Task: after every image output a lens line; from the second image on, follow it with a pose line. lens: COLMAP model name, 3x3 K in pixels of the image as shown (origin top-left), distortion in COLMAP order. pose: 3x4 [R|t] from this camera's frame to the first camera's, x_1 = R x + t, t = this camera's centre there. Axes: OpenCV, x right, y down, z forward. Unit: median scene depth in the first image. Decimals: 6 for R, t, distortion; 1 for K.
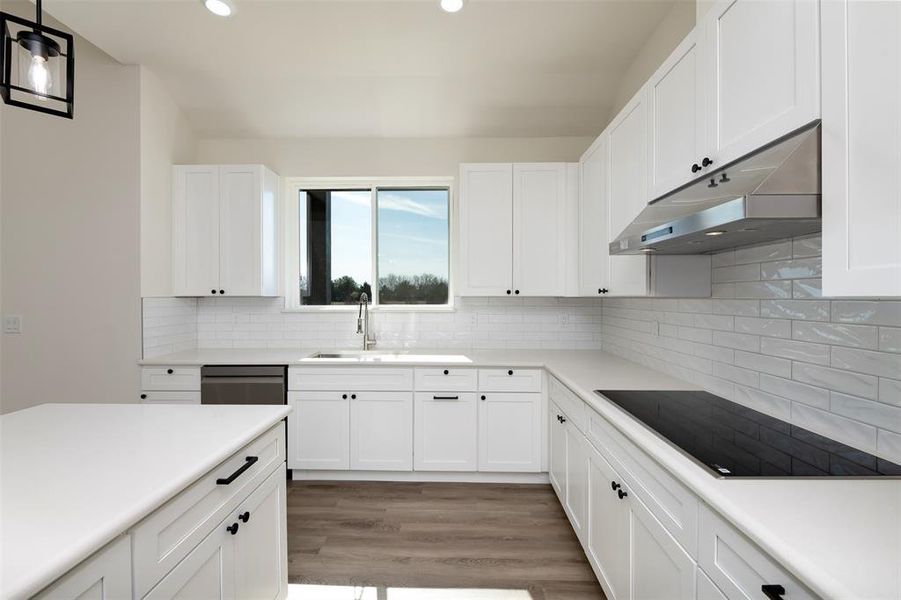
lens RADIAL K [[386.5, 0, 450.7], [0, 386.5, 299.1], [0, 0, 1]] dist [-0.000575, -0.001993]
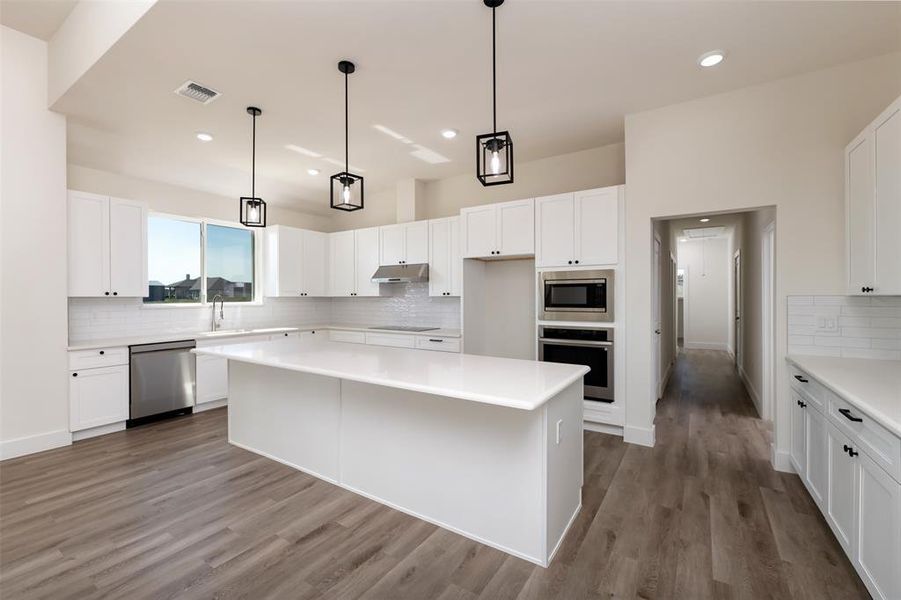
lens RADIAL K [[386.5, 0, 453.0], [0, 386.5, 296.5], [0, 0, 1]] dist [-0.000575, -0.001993]
pose [[0.524733, -0.000007, 0.851267, -1.160624], [0.007963, 0.999956, -0.004900, 0.008256], [-0.851230, 0.009349, 0.524710, -0.707640]]
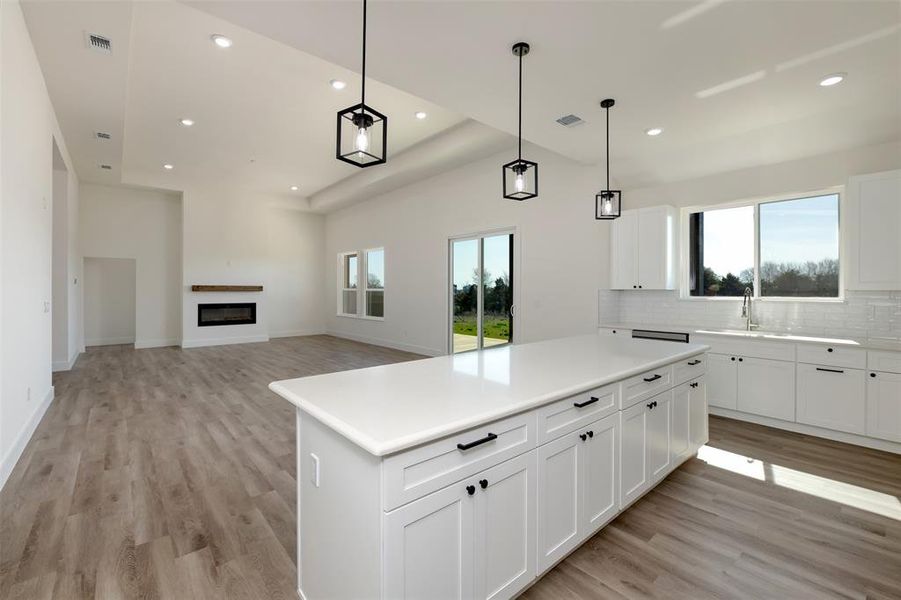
lens RADIAL K [[386.5, 0, 449.5], [0, 386.5, 288.3], [0, 0, 1]] dist [-0.000575, -0.001993]
pose [[0.665157, -0.000447, -0.746703, 0.094977], [-0.007519, 0.999945, -0.007296, 0.005006], [0.746665, 0.010468, 0.665117, -0.719032]]
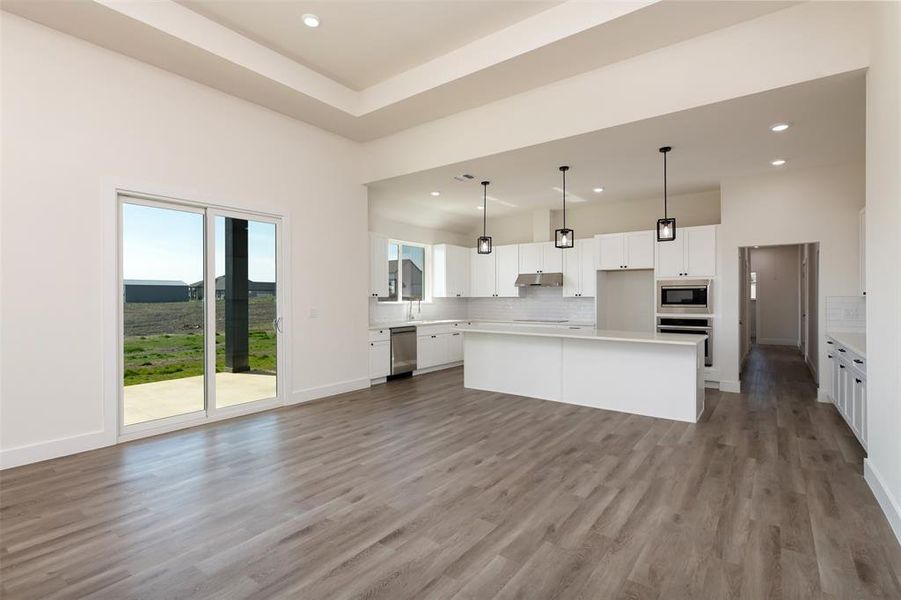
lens RADIAL K [[433.9, 0, 455.2], [0, 433.9, 295.7], [0, 0, 1]] dist [0.004987, -0.001865]
pose [[0.576503, 0.005085, 0.817079, -2.328531], [0.006247, 0.999924, -0.010630, 0.014194], [-0.817071, 0.011232, 0.576427, -0.693872]]
